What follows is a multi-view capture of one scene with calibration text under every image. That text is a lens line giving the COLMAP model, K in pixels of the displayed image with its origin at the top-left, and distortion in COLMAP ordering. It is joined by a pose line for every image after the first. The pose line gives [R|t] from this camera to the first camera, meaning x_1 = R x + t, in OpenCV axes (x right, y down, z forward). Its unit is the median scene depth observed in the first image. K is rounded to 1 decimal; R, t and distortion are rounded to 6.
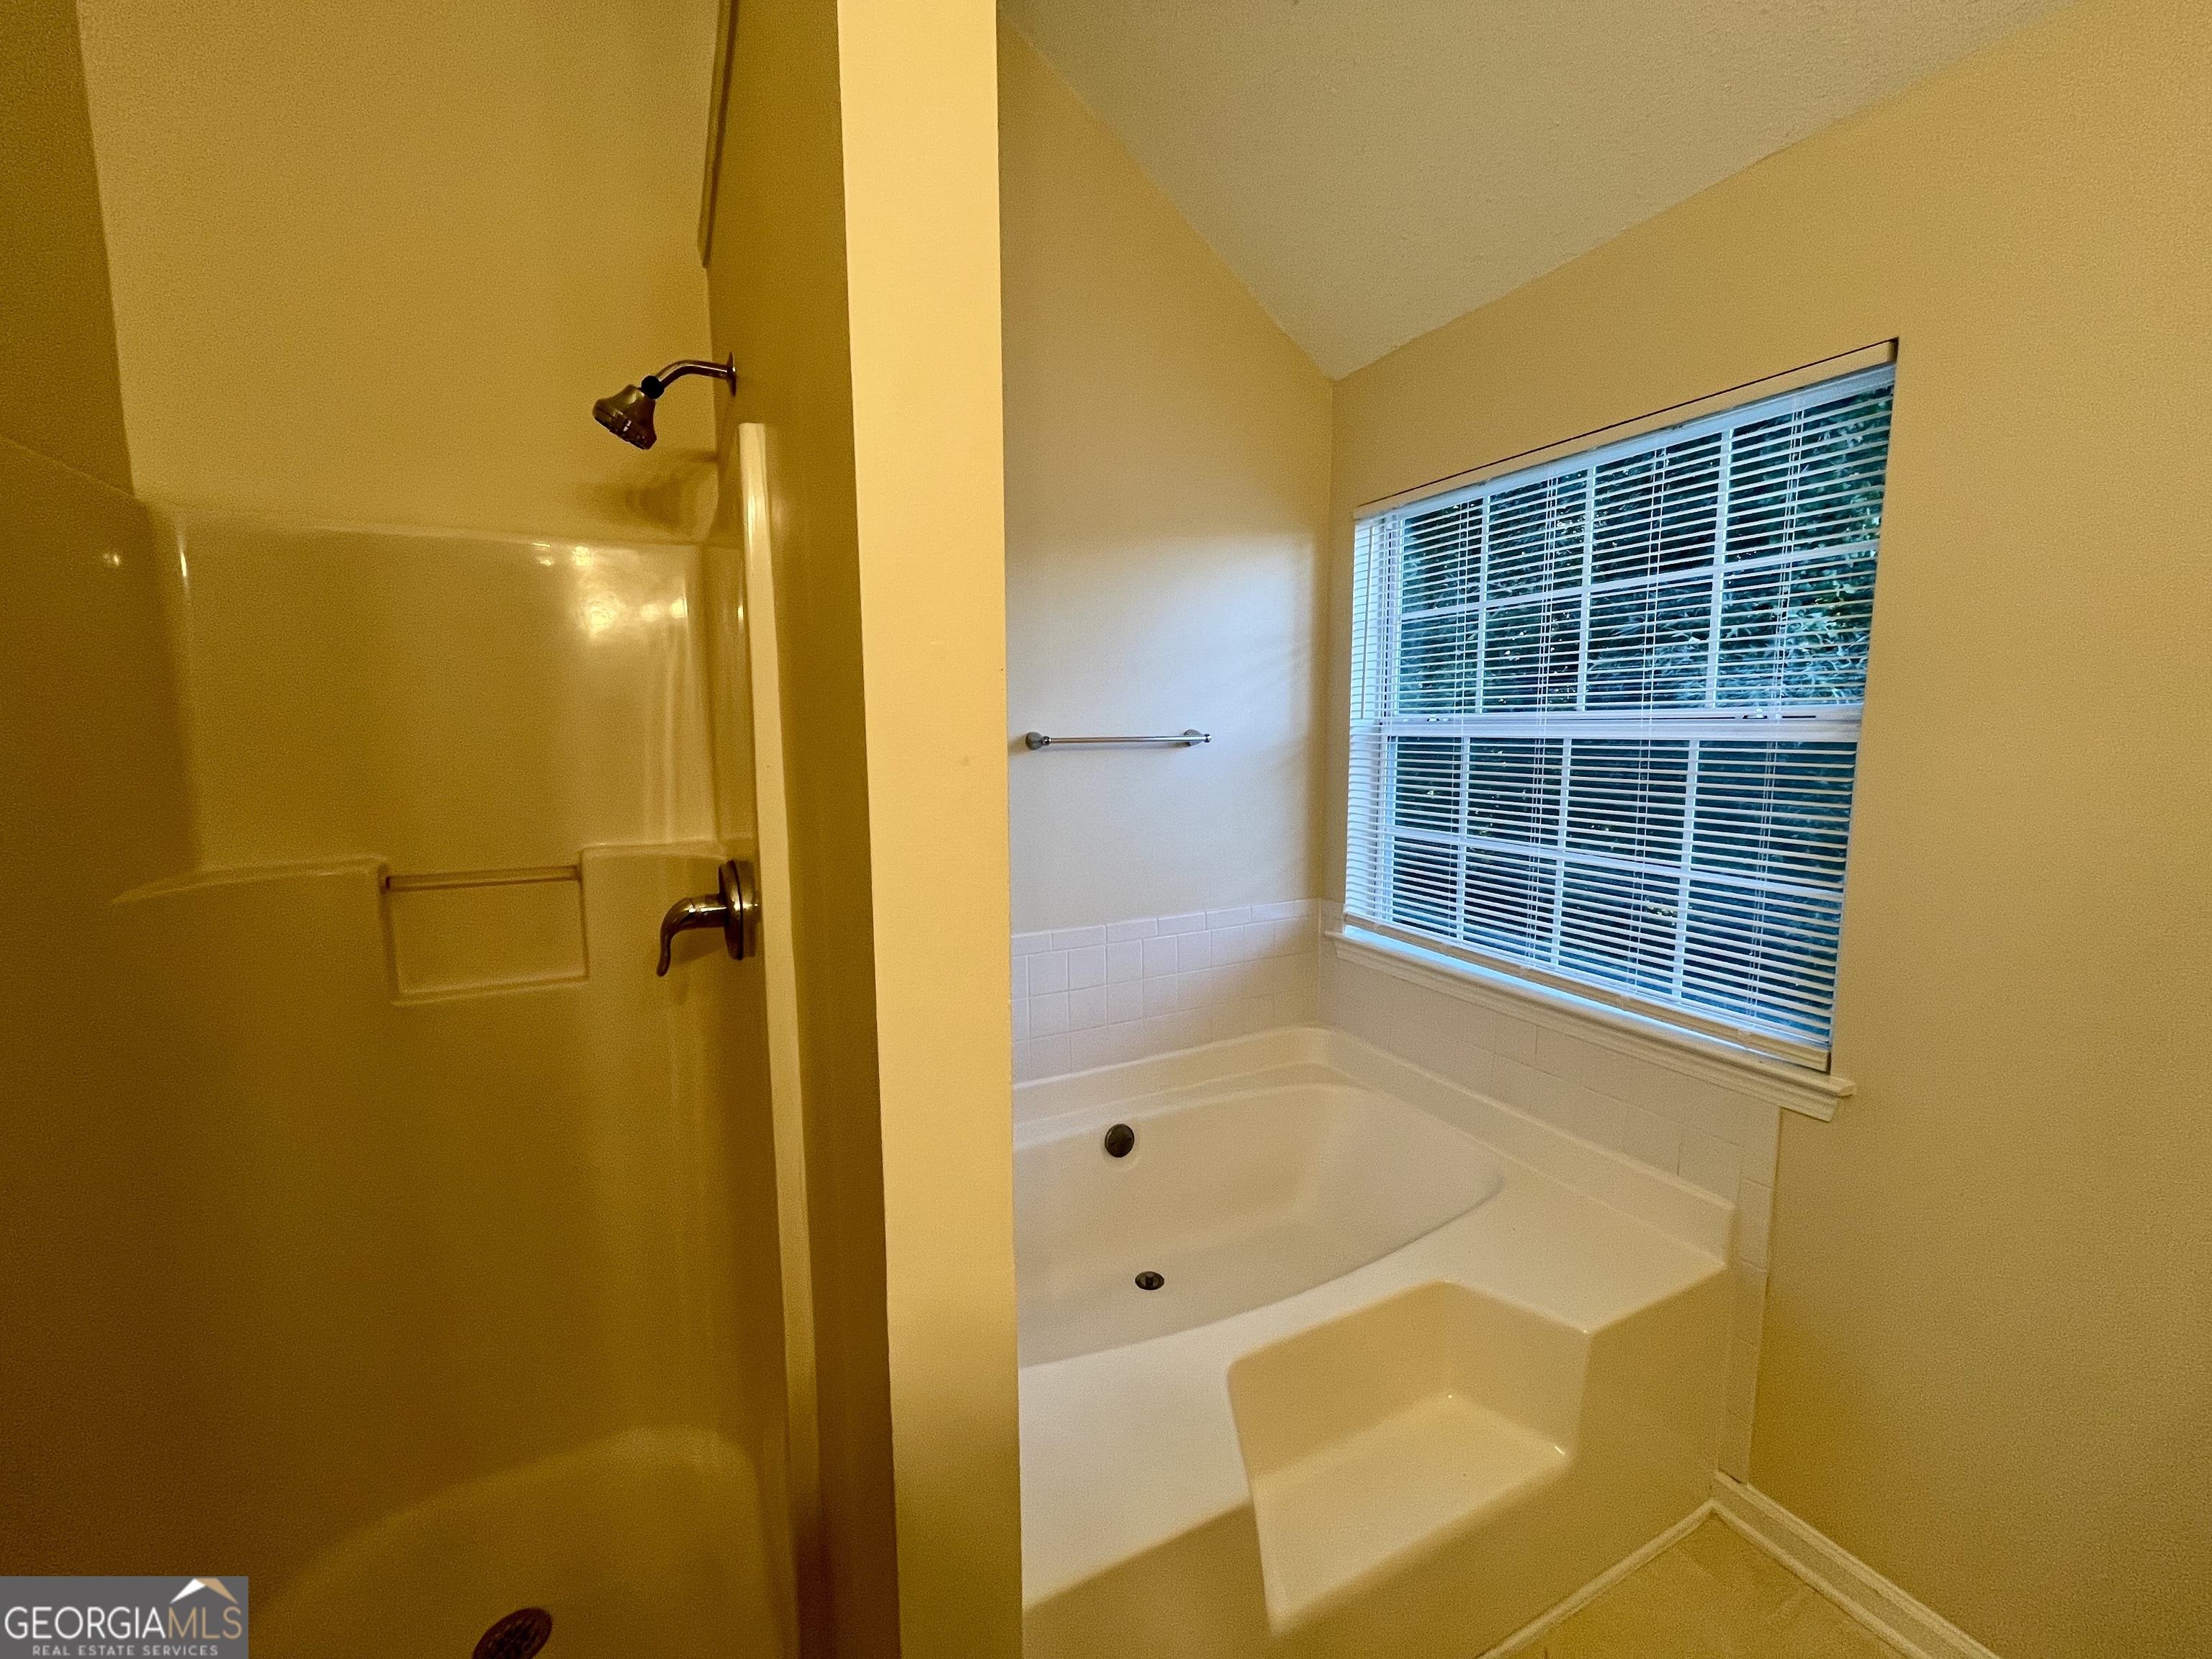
lens RADIAL K [[889.2, 0, 1106.0], [0, 889.2, 829.5], [0, 0, 1]] dist [-0.002968, -0.000461]
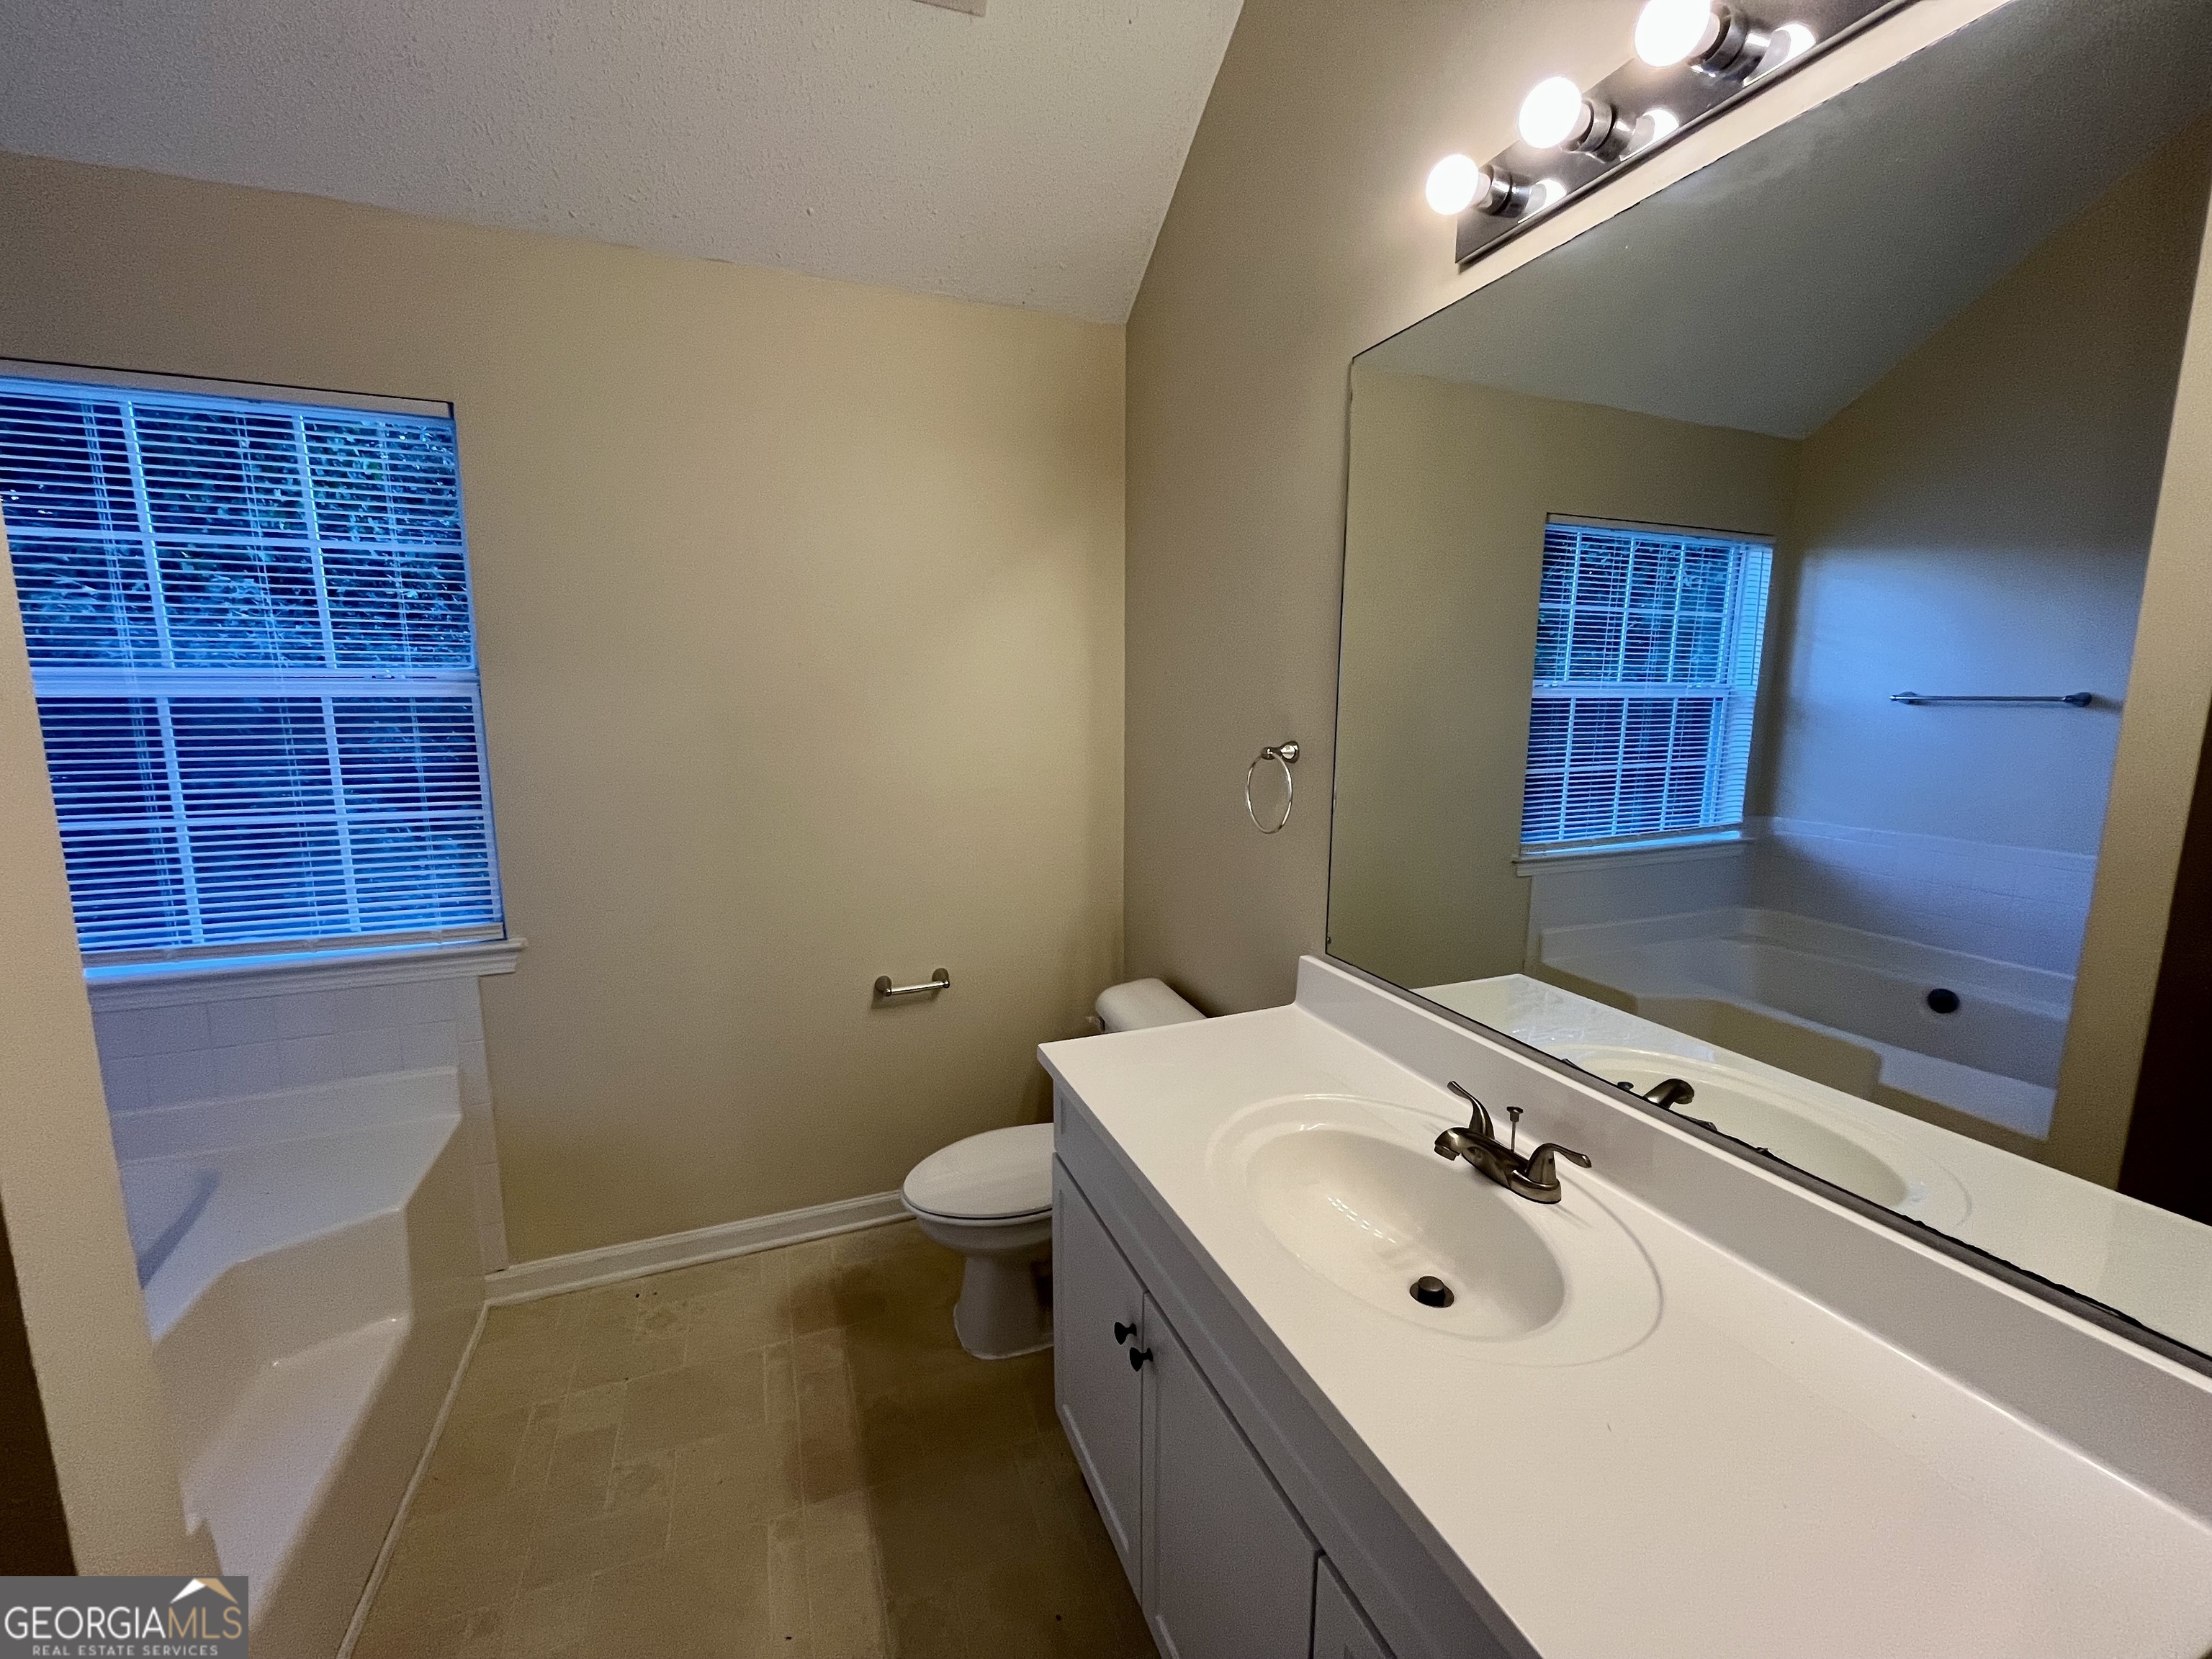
lens RADIAL K [[889.2, 0, 1106.0], [0, 889.2, 829.5], [0, 0, 1]] dist [-0.002968, -0.000461]
pose [[0.090710, -0.161599, 0.982679, -0.371202], [0.107666, 0.982555, 0.151640, -0.000239], [-0.990040, 0.092046, 0.106527, -0.072643]]
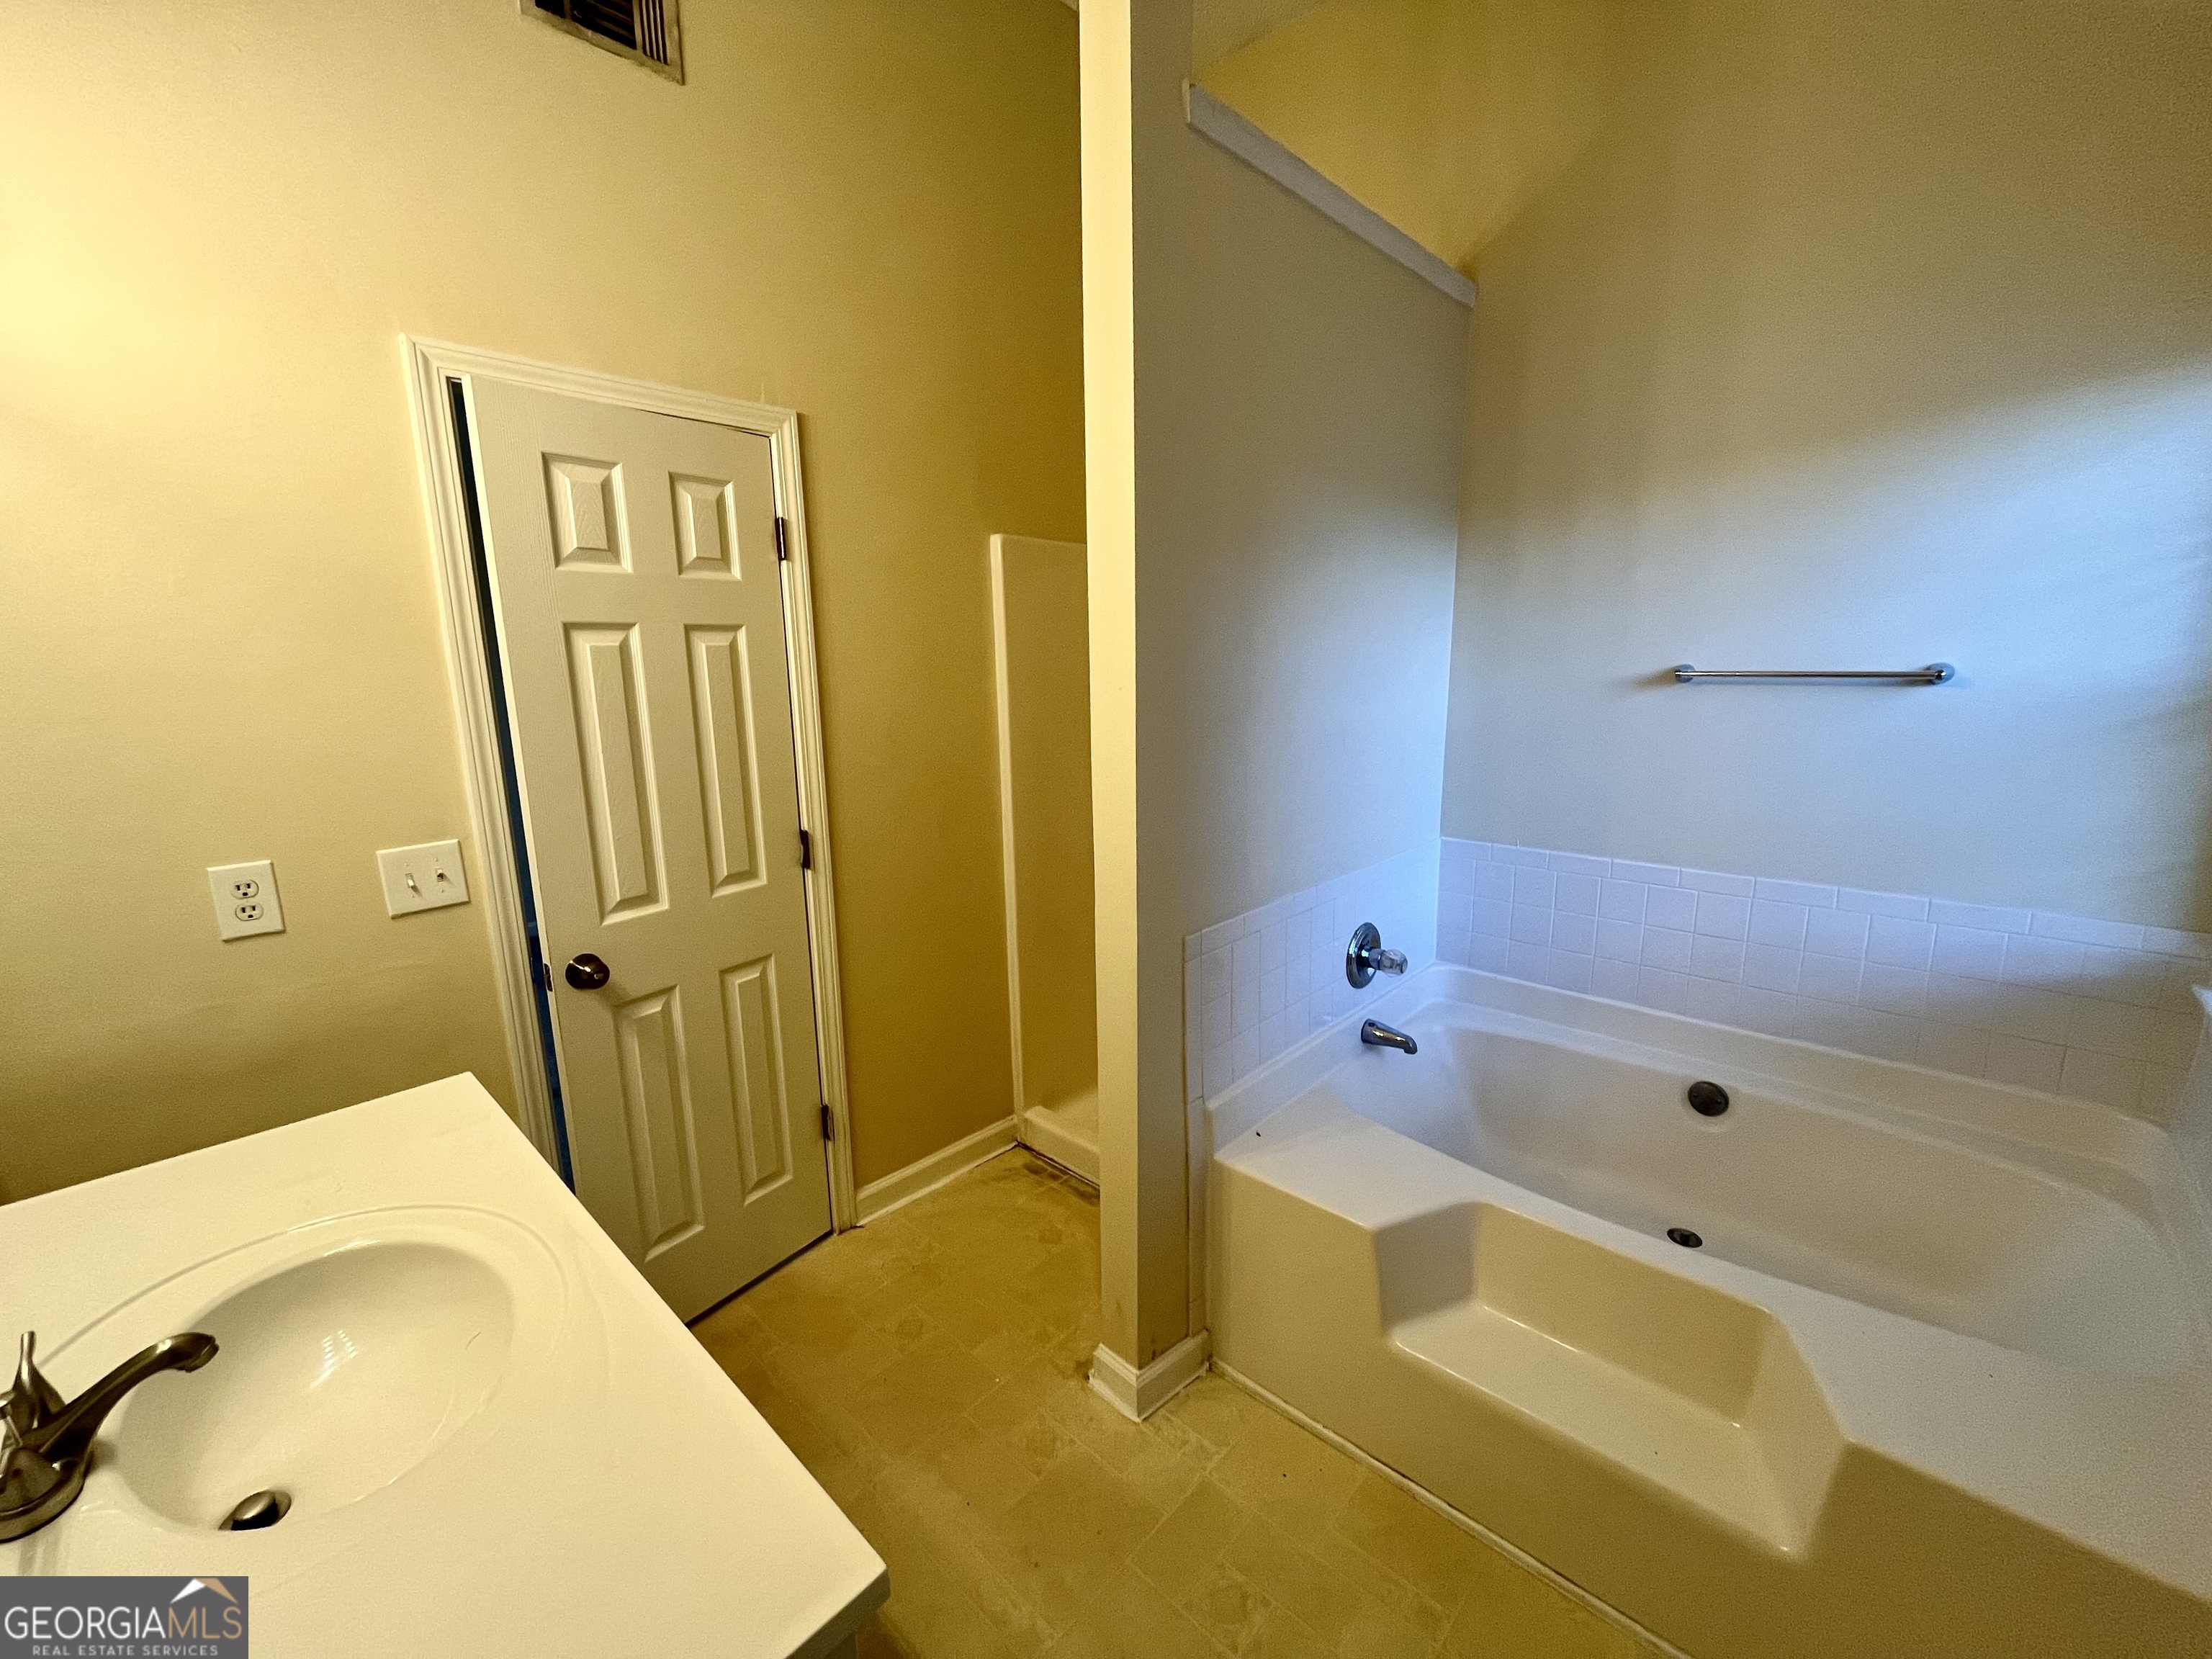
lens RADIAL K [[889.2, 0, 1106.0], [0, 889.2, 829.5], [0, 0, 1]] dist [-0.002968, -0.000461]
pose [[0.323901, 0.173477, -0.930050, 0.757767], [-0.089331, 0.984261, 0.152478, -0.026748], [0.941864, 0.033695, 0.334301, 0.073730]]
